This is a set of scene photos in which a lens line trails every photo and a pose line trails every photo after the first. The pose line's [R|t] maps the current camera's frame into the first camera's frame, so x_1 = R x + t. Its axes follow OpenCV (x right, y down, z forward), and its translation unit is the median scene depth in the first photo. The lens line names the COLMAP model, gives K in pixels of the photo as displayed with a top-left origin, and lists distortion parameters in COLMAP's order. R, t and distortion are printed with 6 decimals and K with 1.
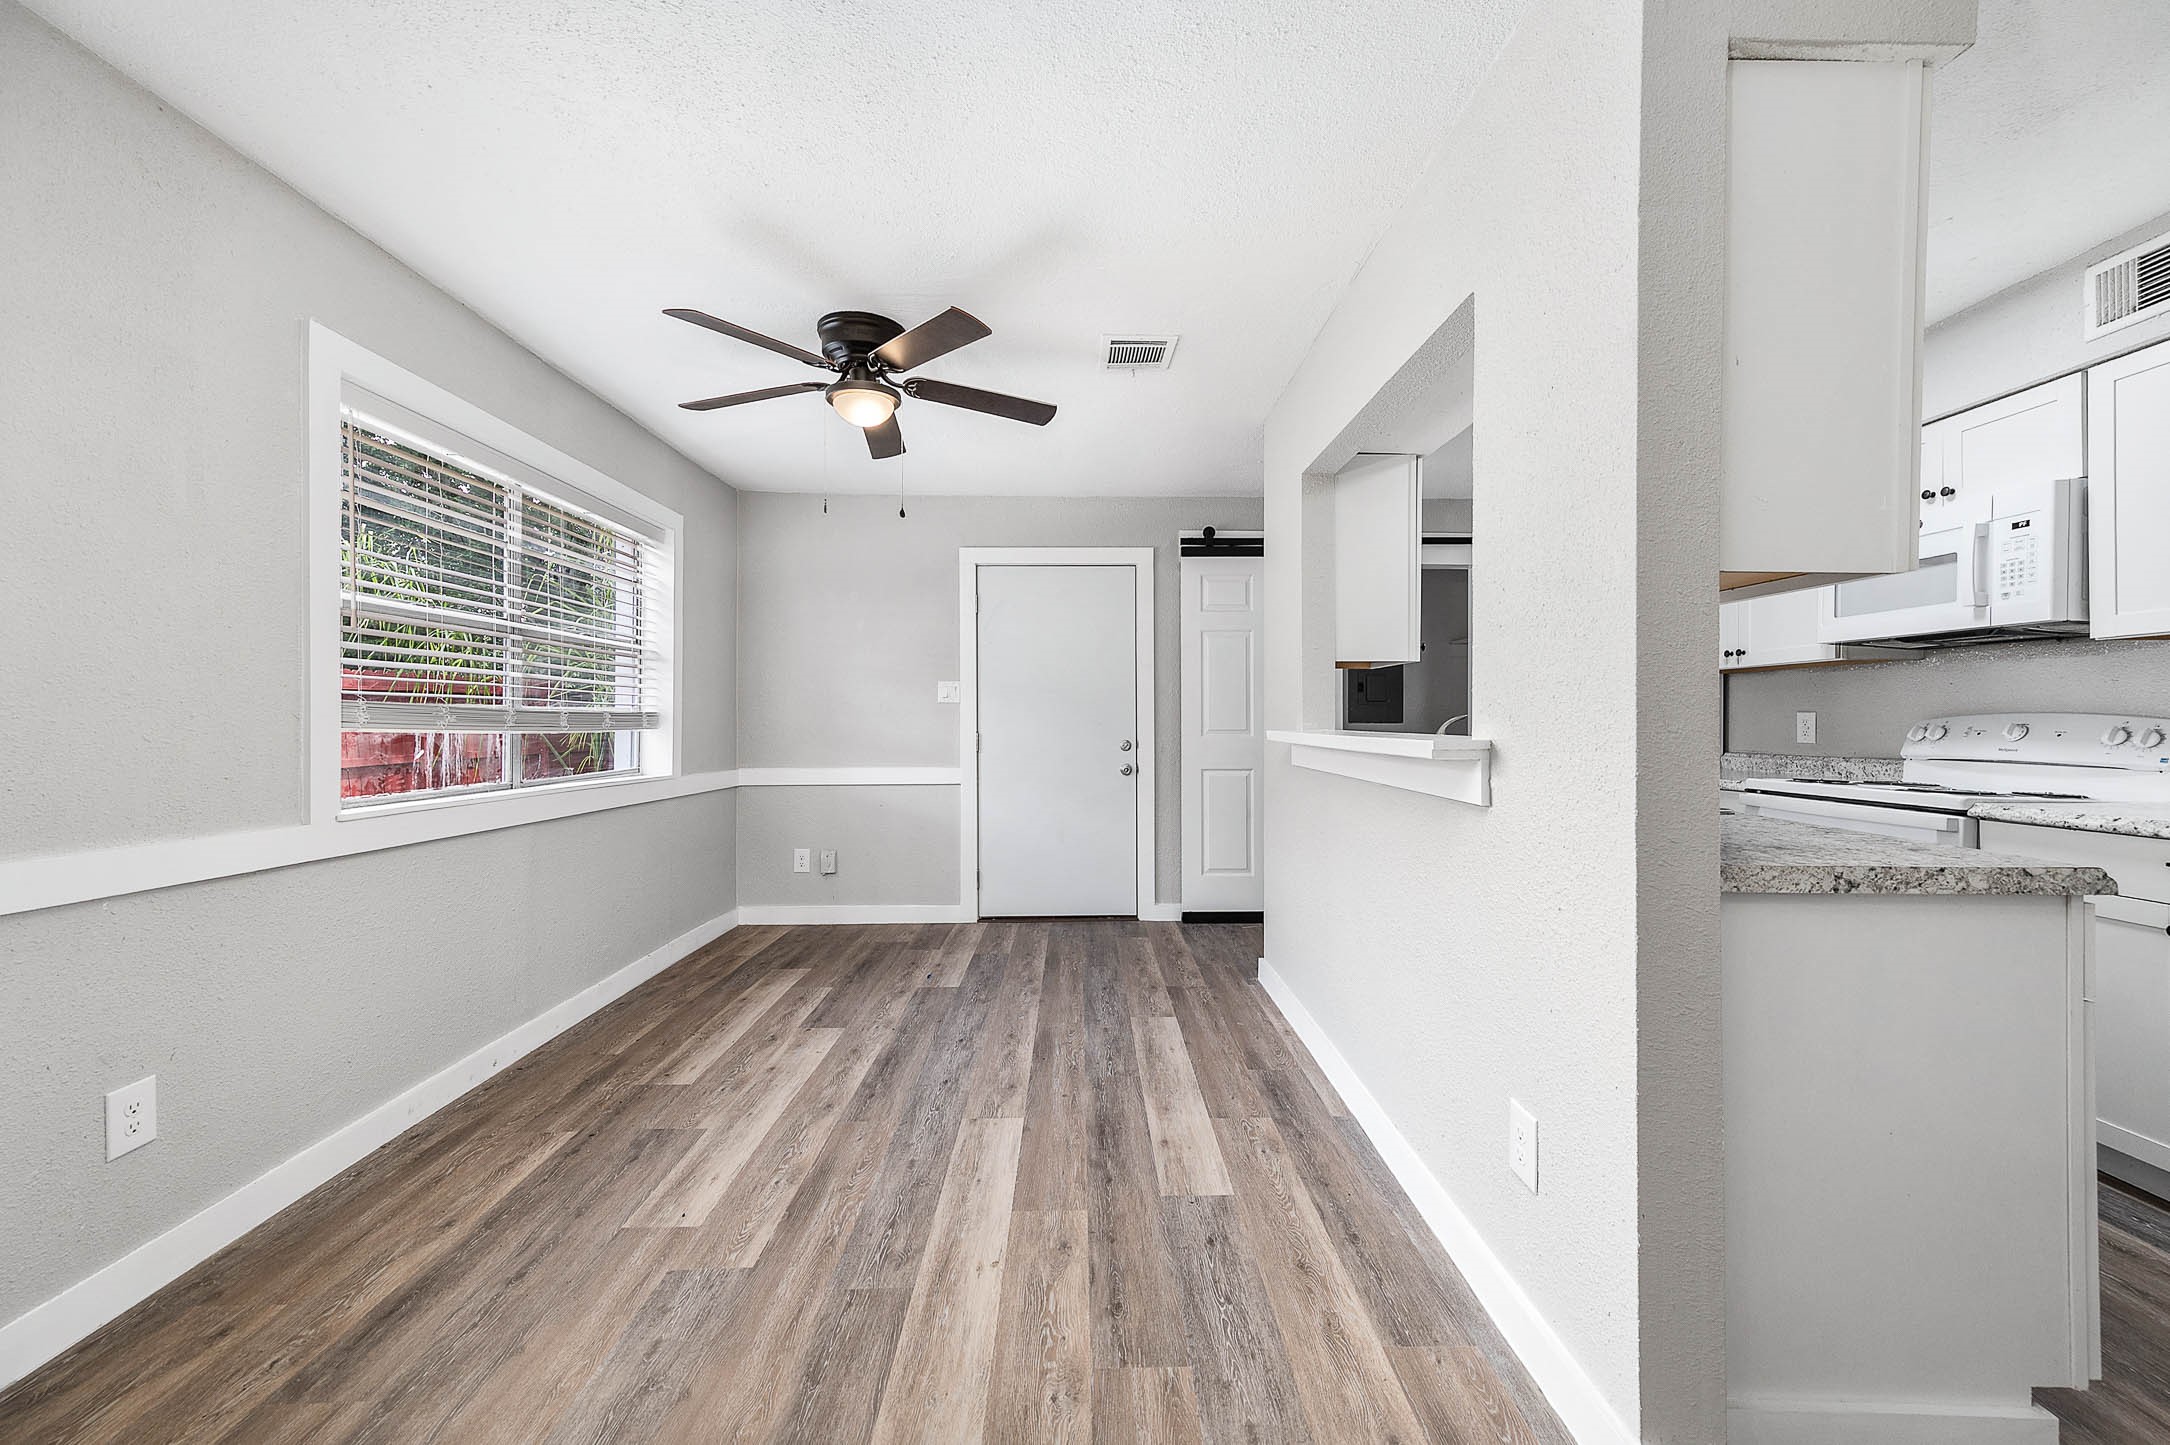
lens RADIAL K [[853.5, 0, 1086.1], [0, 853.5, 726.8], [0, 0, 1]] dist [0.013937, 0.000313]
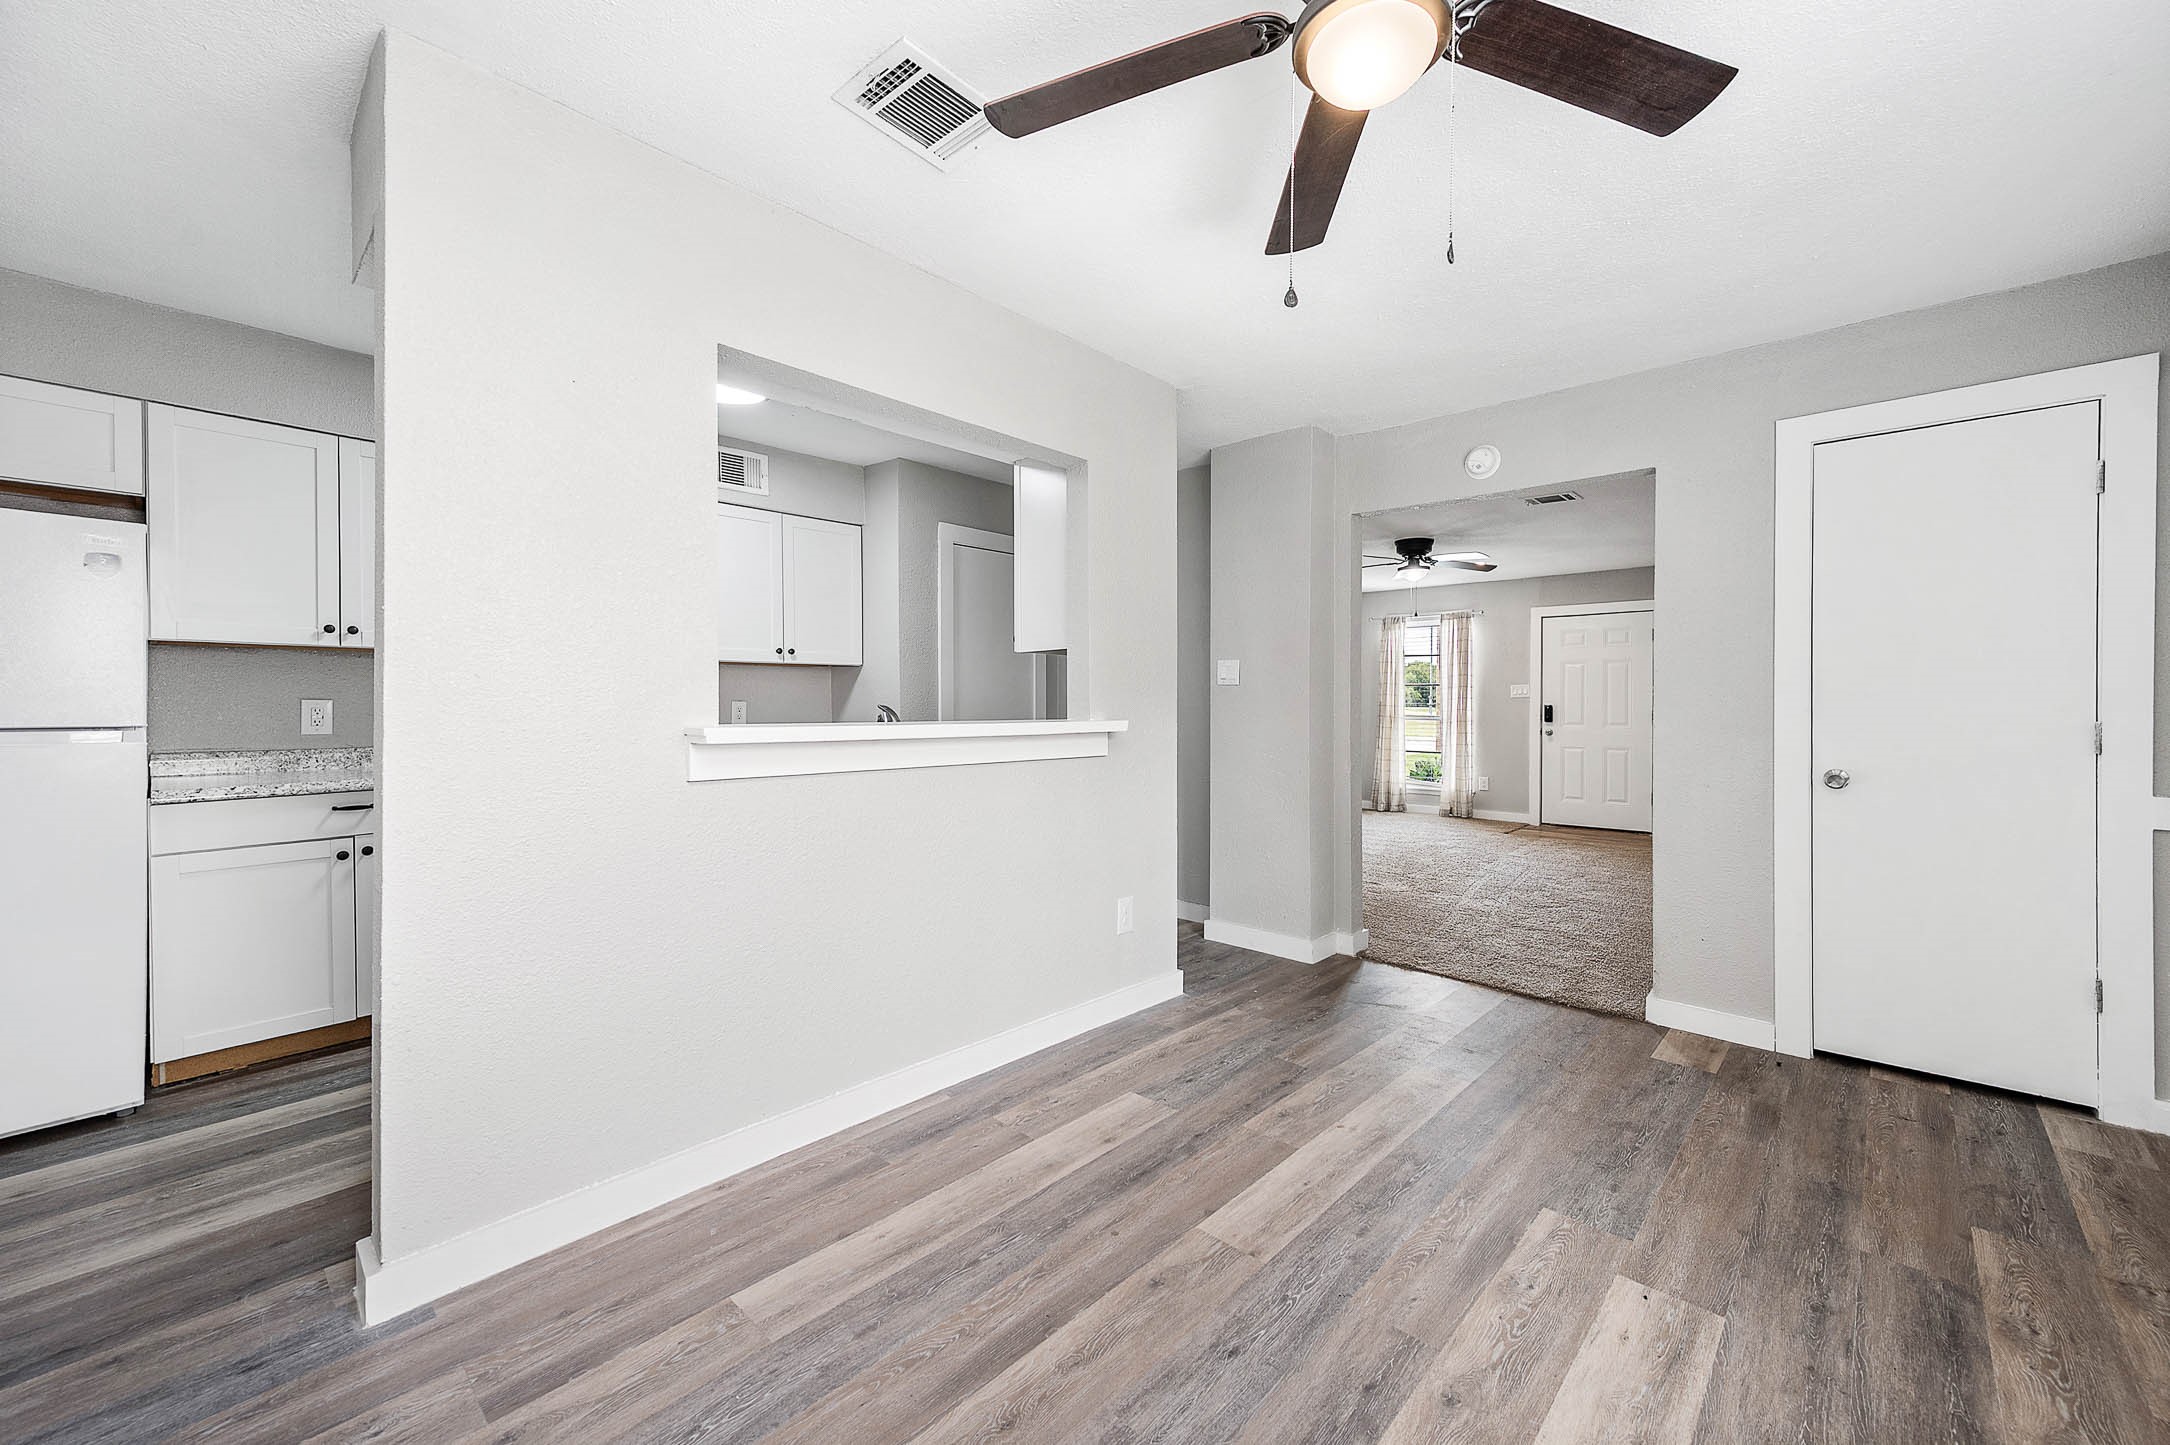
lens RADIAL K [[853.5, 0, 1085.6], [0, 853.5, 706.0], [0, 0, 1]] dist [0.013937, 0.000313]
pose [[-0.722707, -0.002516, 0.691150, -0.515365], [0.004136, 0.999960, 0.007966, -0.020212], [-0.691142, 0.008616, -0.722667, 1.564123]]
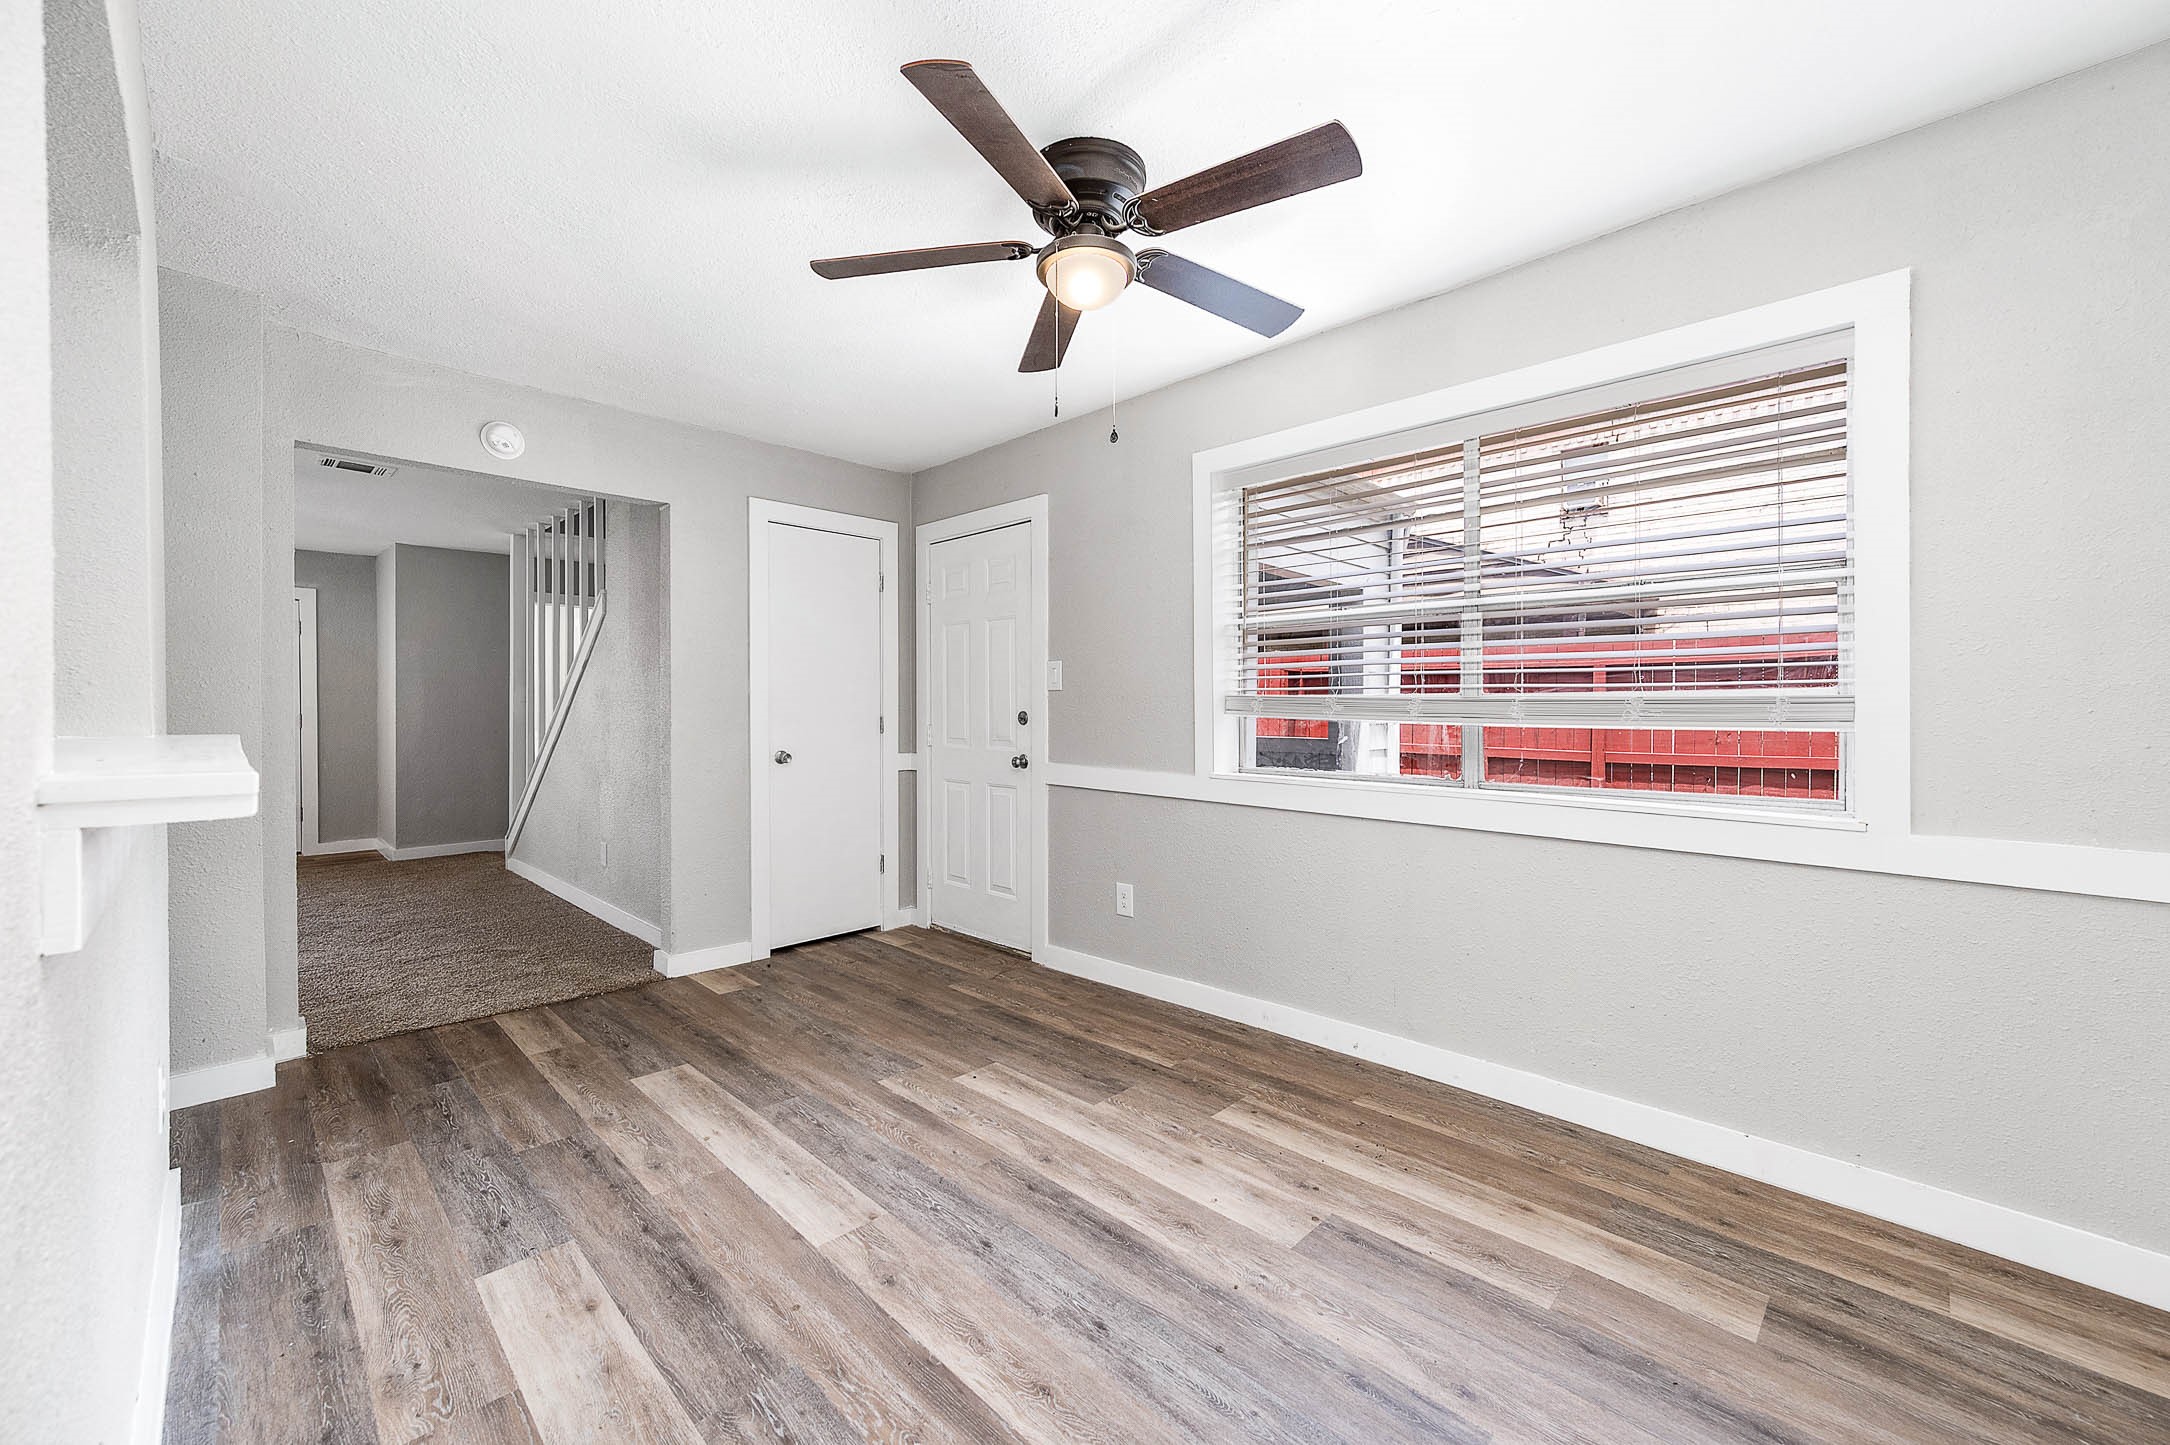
lens RADIAL K [[853.5, 0, 1090.8], [0, 853.5, 706.6], [0, 0, 1]] dist [0.013937, 0.000313]
pose [[-0.712328, 0.003294, -0.701839, 0.270662], [-0.002381, 0.999972, 0.007110, -0.019915], [0.701843, 0.006736, -0.712300, 1.634043]]
